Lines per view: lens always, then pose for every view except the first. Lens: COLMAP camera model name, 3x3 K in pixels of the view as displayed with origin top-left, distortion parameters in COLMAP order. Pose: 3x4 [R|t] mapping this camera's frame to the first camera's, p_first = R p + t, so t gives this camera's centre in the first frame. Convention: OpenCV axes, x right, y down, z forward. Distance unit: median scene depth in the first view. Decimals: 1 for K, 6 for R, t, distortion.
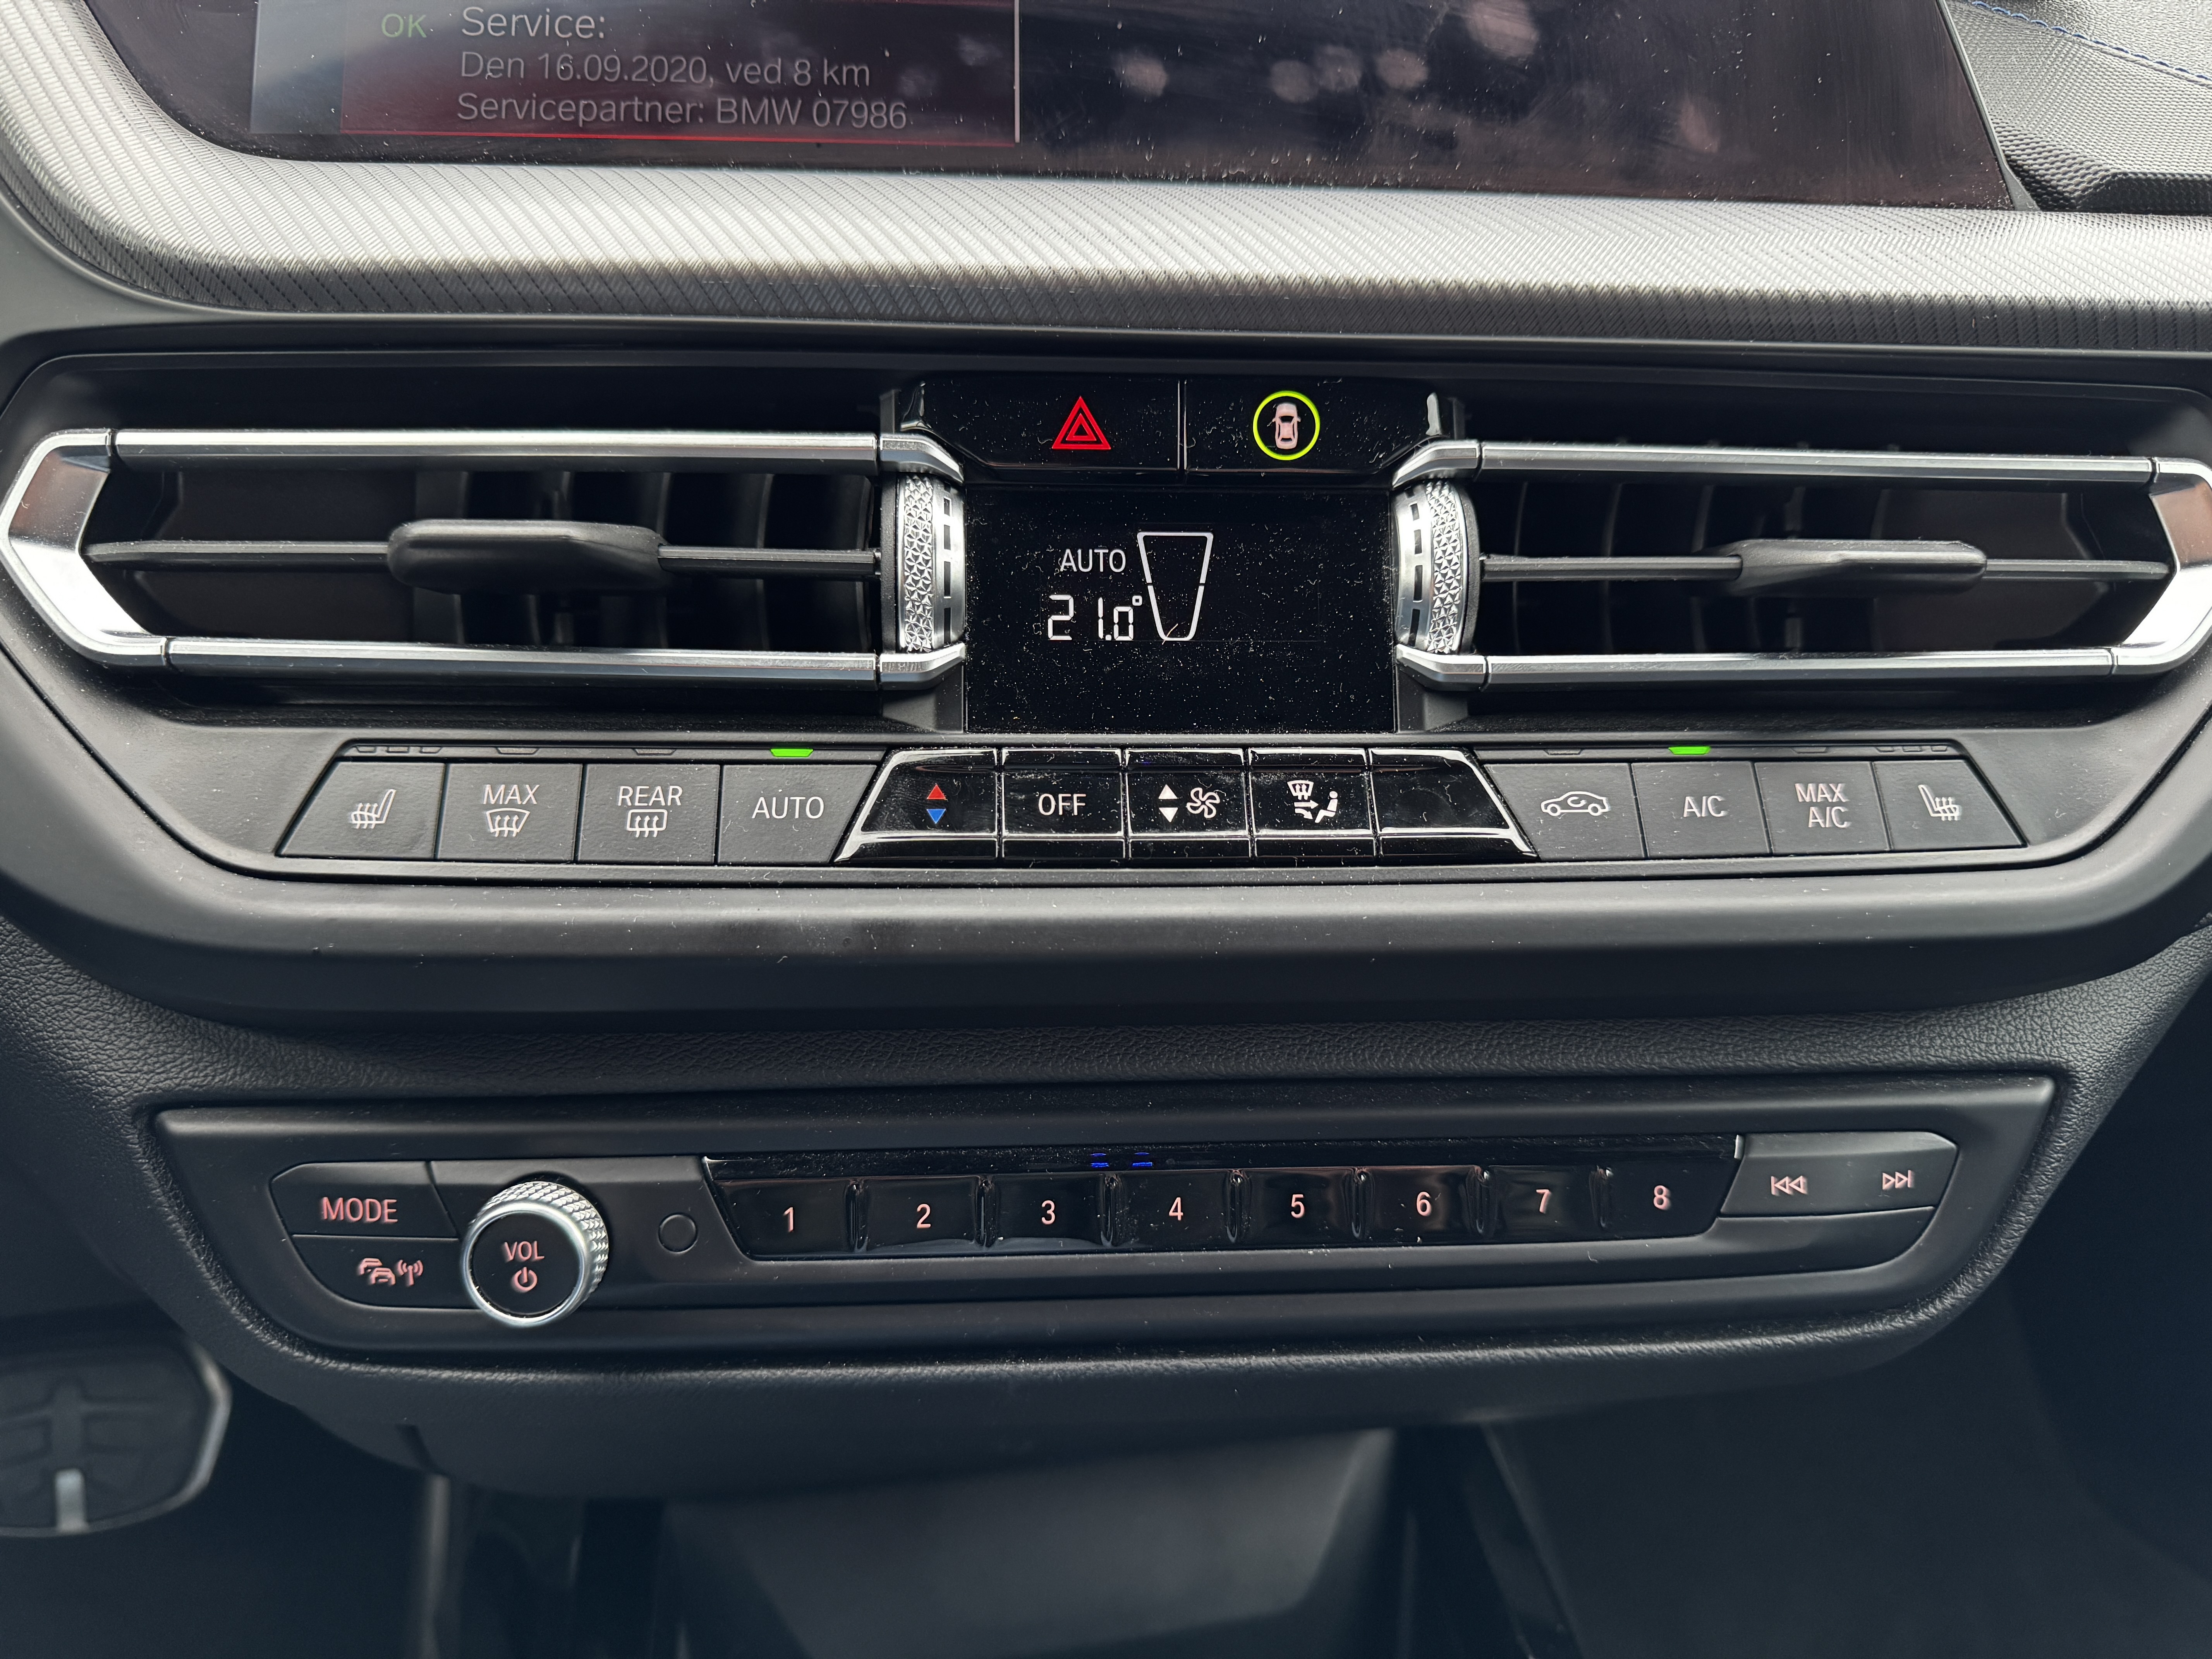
lens RADIAL K [[1589.2, 0, 1116.7], [0, 1589.2, 847.9], [0, 0, 1]] dist [0.099318, -0.154469]
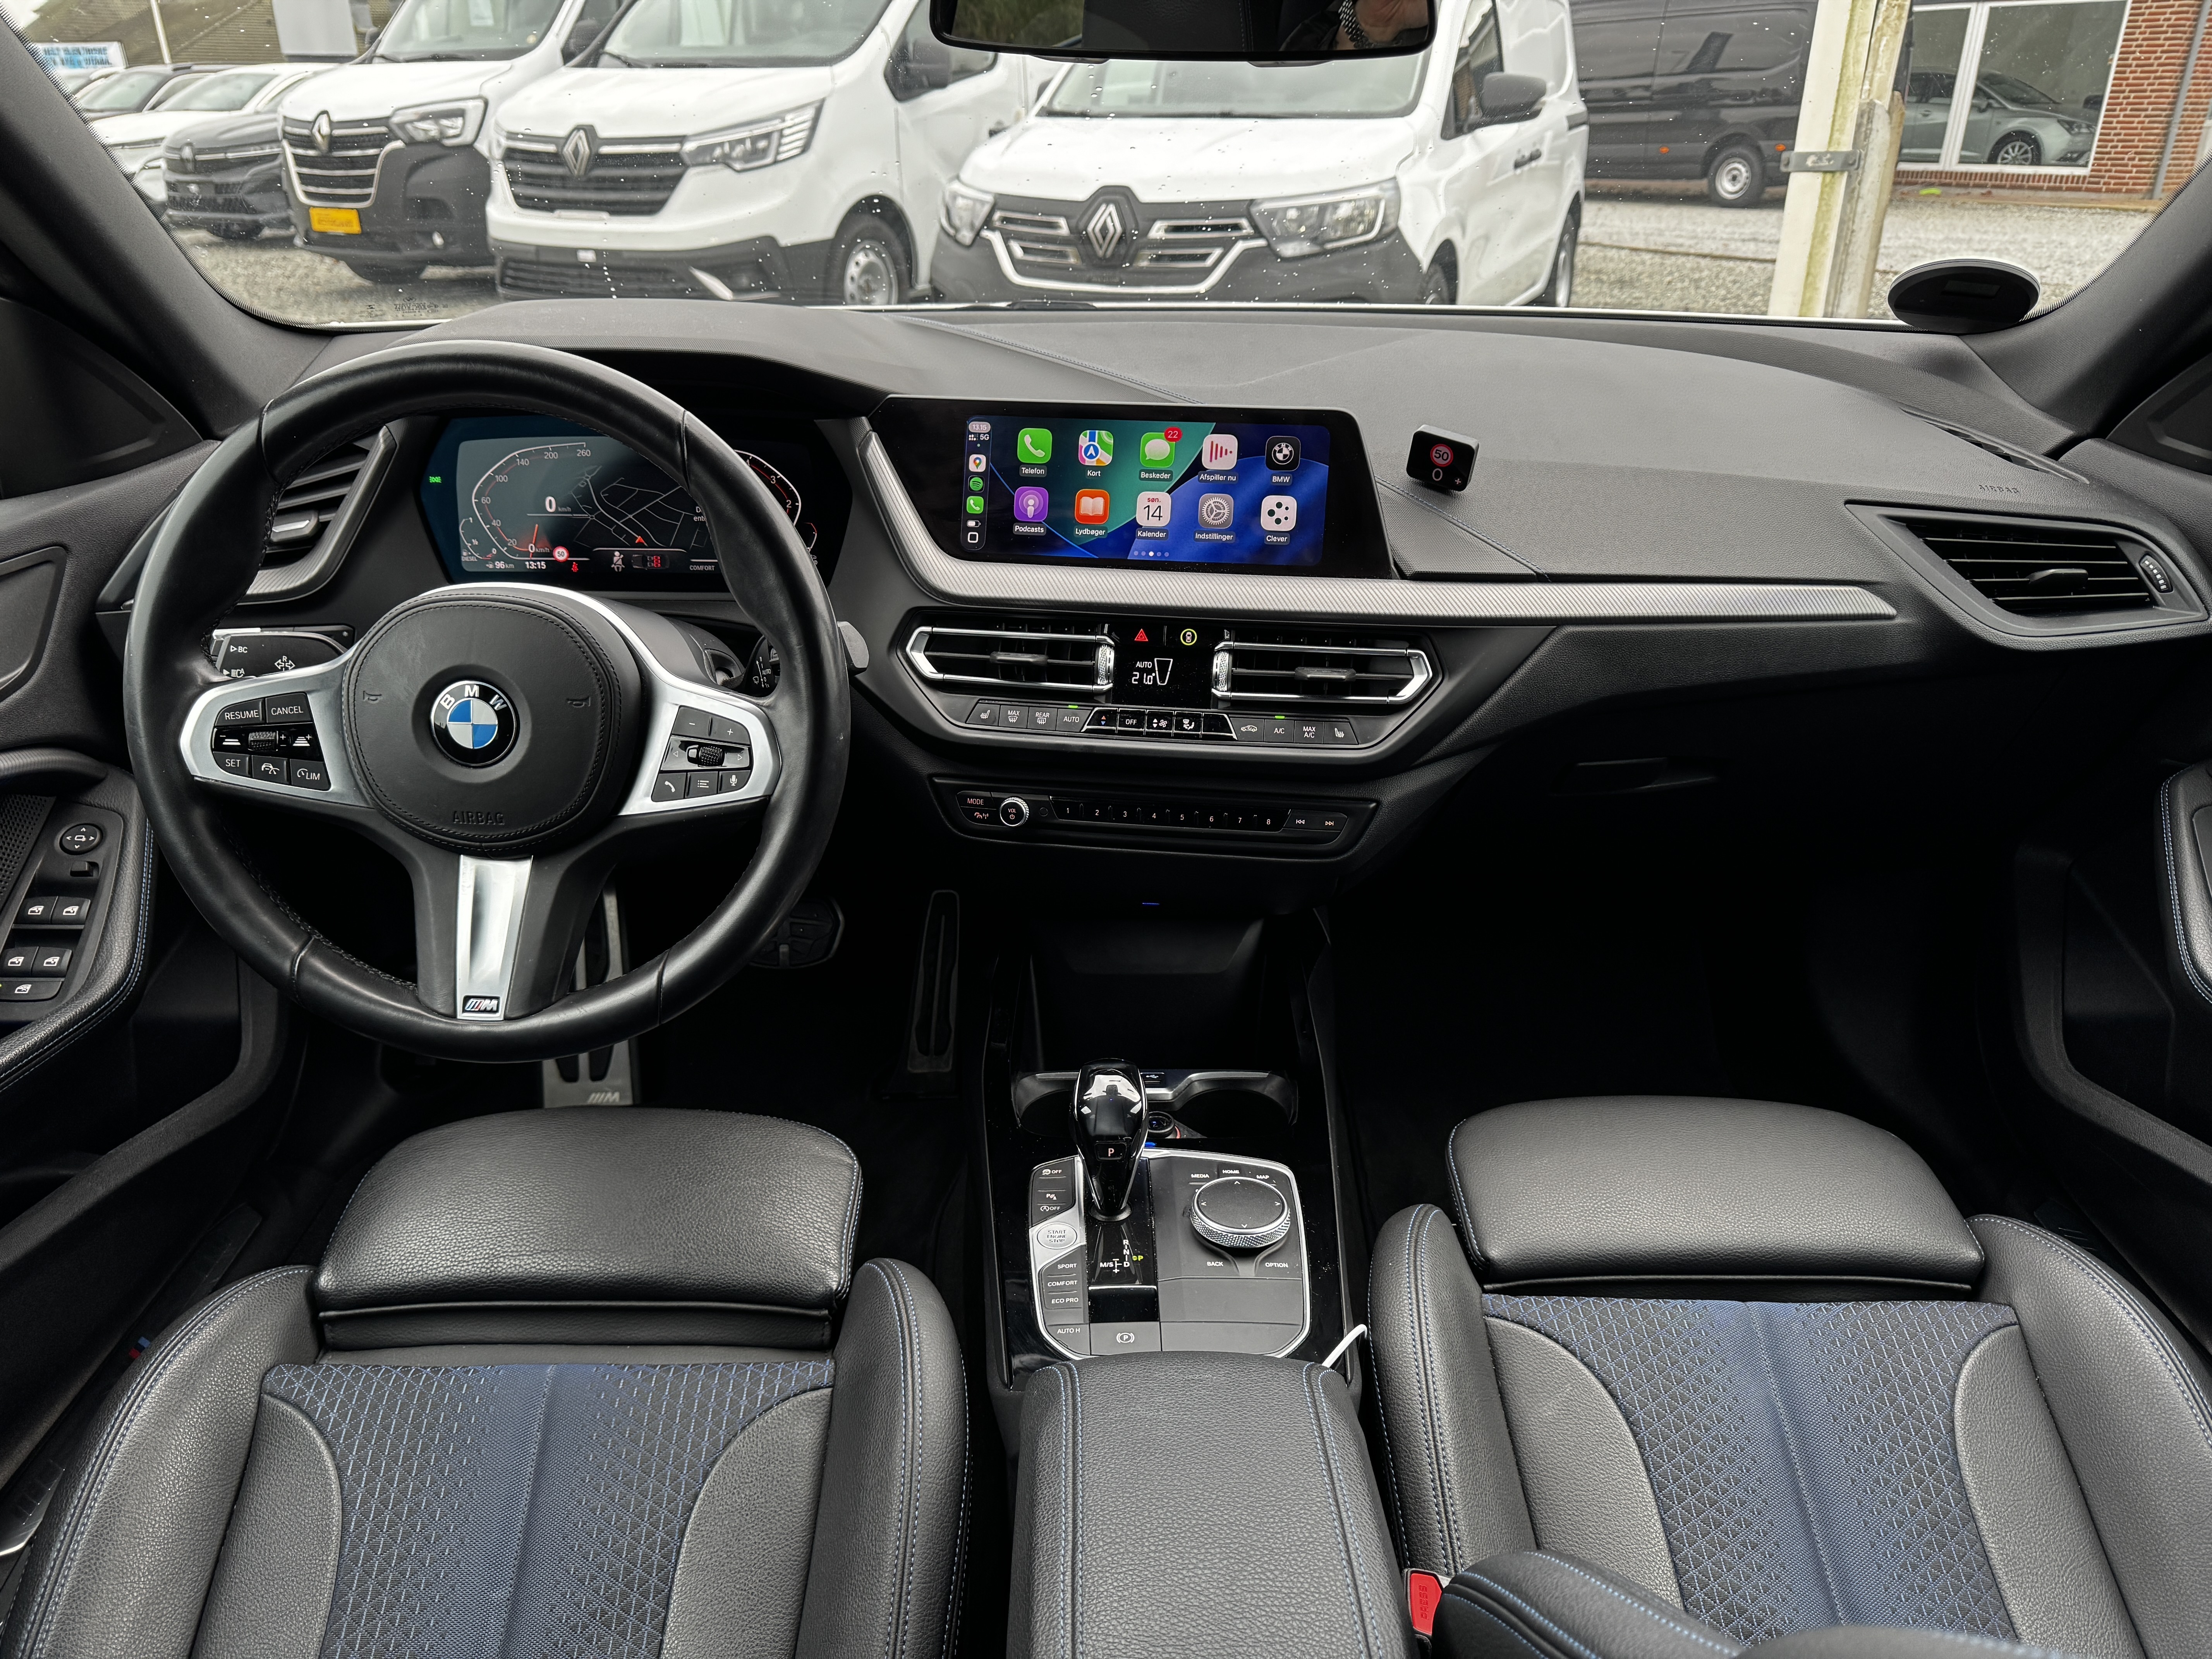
lens RADIAL K [[1589.2, 0, 1116.7], [0, 1589.2, 847.9], [0, 0, 1]] dist [0.099318, -0.154469]
pose [[0.979189, 0.076123, -0.188135, 0.771395], [-0.056001, 0.992347, 0.110056, -0.161408], [0.195073, -0.097230, 0.975957, -3.304236]]
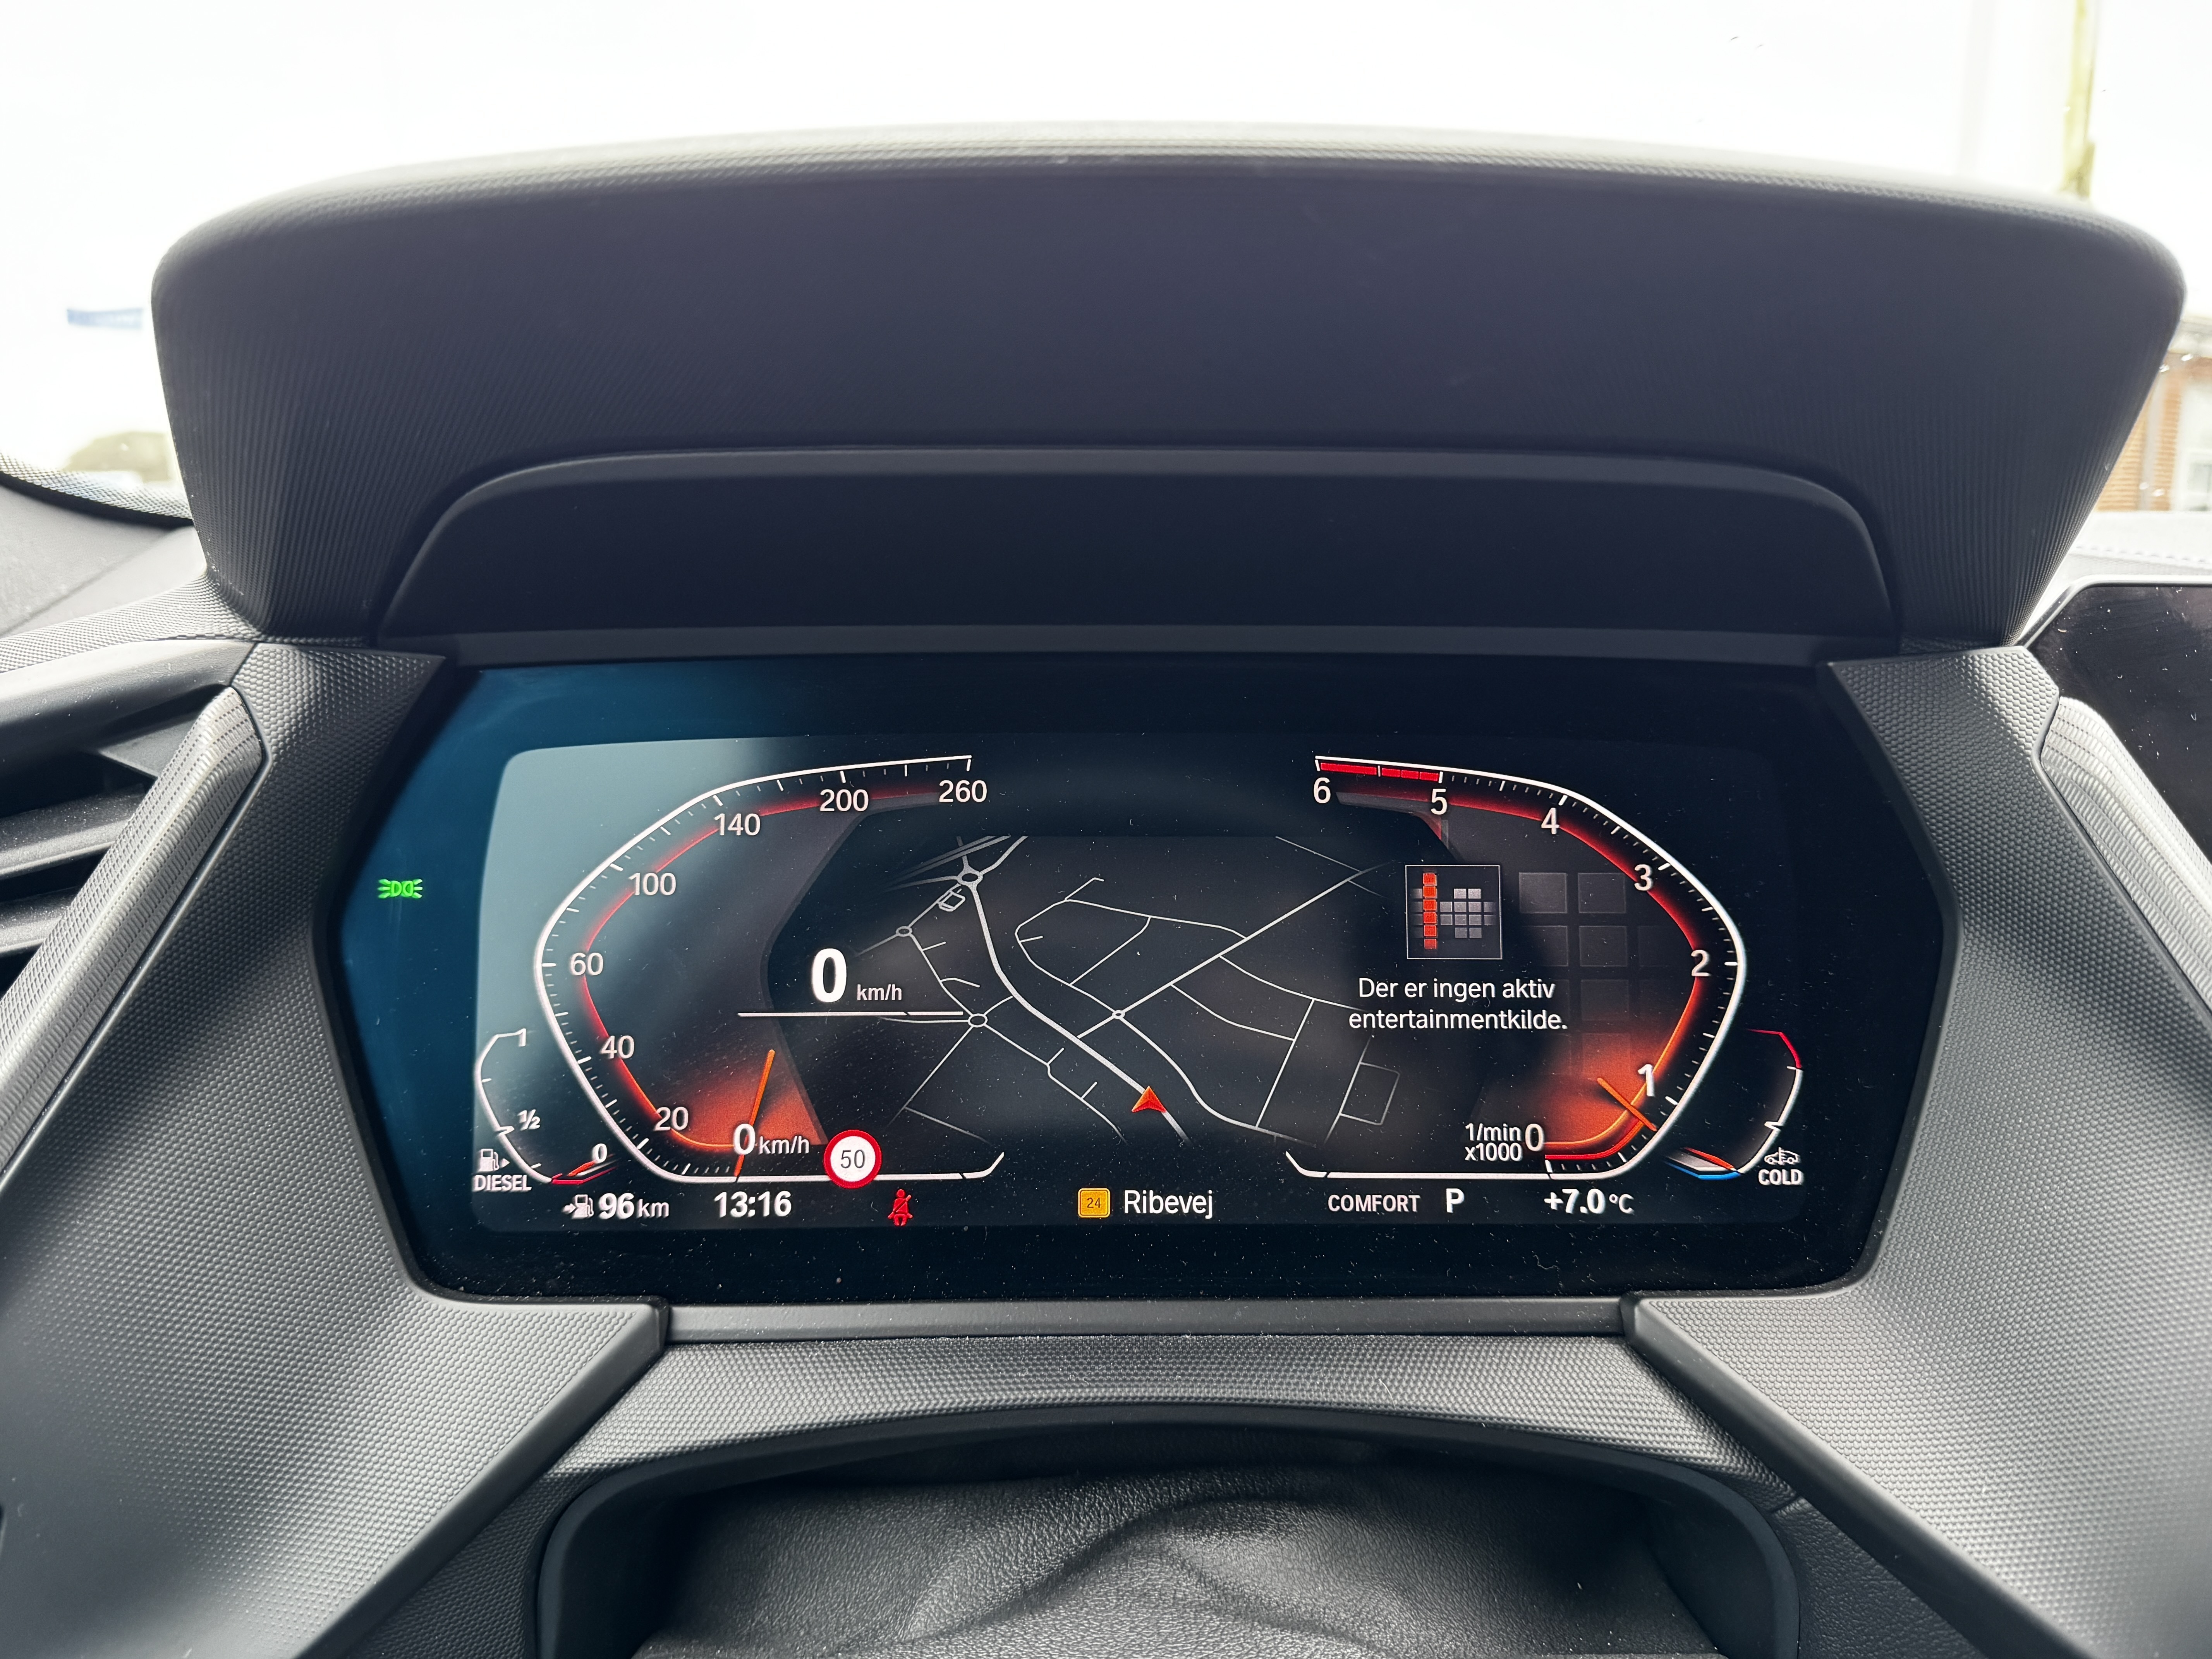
lens RADIAL K [[1589.2, 0, 1116.7], [0, 1589.2, 847.9], [0, 0, 1]] dist [0.099318, -0.154469]
pose [[0.981508, 0.025635, -0.189696, -1.292371], [-0.052607, 0.988958, -0.138548, -0.475867], [0.184050, 0.145965, 0.972018, -0.221057]]
